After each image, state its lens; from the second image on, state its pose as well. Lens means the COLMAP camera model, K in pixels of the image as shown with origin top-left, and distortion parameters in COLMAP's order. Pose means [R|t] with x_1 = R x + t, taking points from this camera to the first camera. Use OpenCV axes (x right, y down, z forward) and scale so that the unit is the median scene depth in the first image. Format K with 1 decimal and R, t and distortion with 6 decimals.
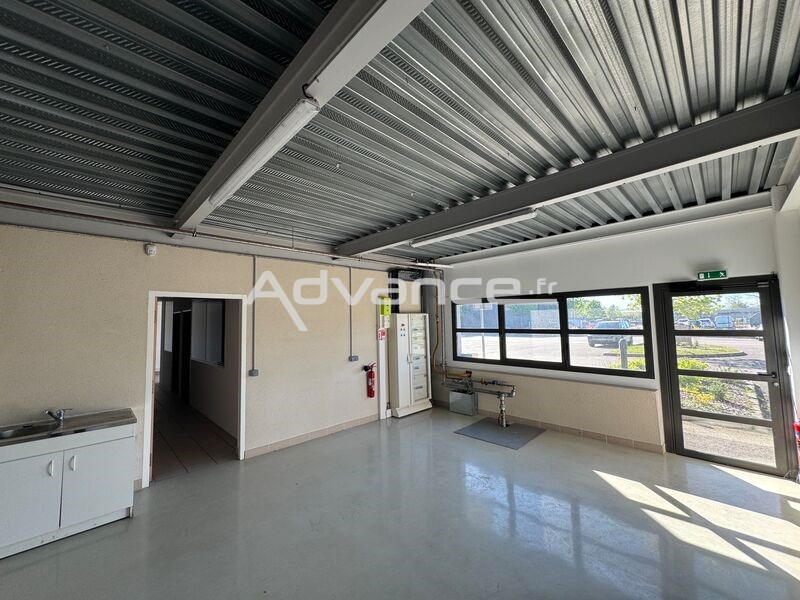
lens RADIAL K [[318.0, 0, 400.0], [0, 318.0, 300.0], [0, 0, 1]] dist [0.000582, -0.000038]
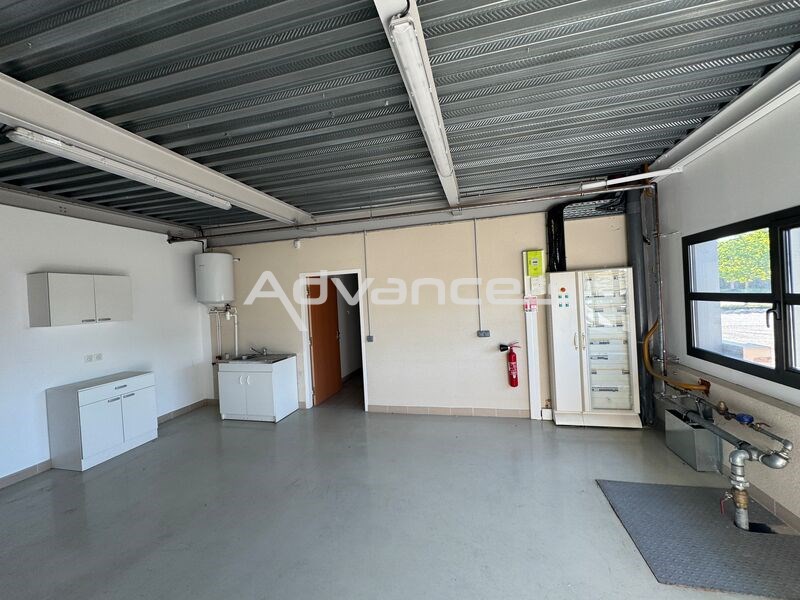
lens RADIAL K [[324.2, 0, 400.0], [0, 324.2, 300.0], [0, 0, 1]] dist [-0.000558, -0.000186]
pose [[0.525751, 0.004163, -0.850629, 0.411735], [0.102039, 0.992459, 0.067925, 0.021705], [0.844497, -0.122508, 0.521361, 0.384667]]
